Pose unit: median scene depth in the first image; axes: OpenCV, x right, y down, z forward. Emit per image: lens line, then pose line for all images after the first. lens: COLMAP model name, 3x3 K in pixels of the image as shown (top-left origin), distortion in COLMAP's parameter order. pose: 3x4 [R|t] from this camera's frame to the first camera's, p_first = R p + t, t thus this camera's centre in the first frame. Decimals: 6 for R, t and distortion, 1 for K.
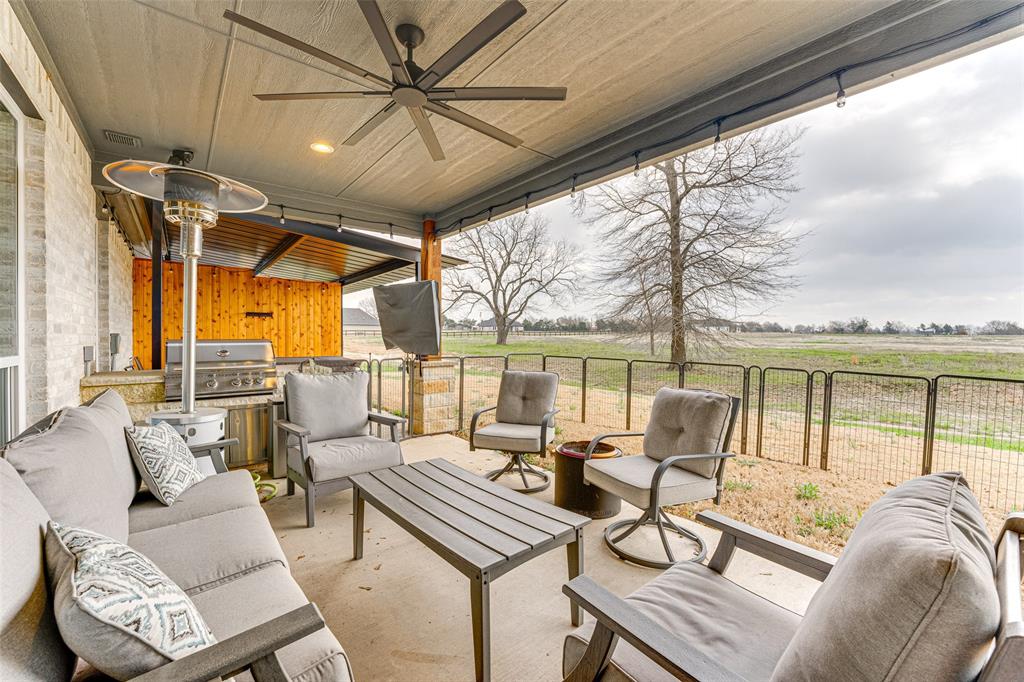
lens RADIAL K [[414.1, 0, 512.0], [0, 414.1, 341.0], [0, 0, 1]] dist [-0.021165, 0.000210]
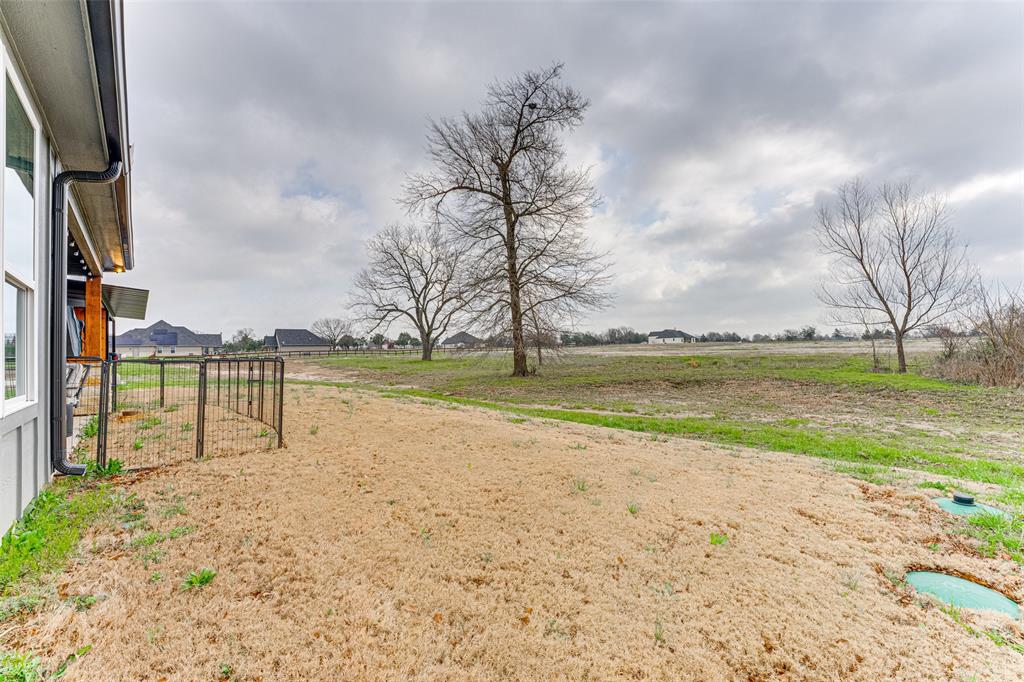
lens RADIAL K [[414.1, 0, 512.0], [0, 414.1, 341.0], [0, 0, 1]] dist [-0.021165, 0.000210]
pose [[0.997523, -0.025268, 0.065652, 0.119098], [0.027736, 0.998932, -0.036963, 0.002964], [-0.064648, 0.038693, 0.997158, -0.036065]]
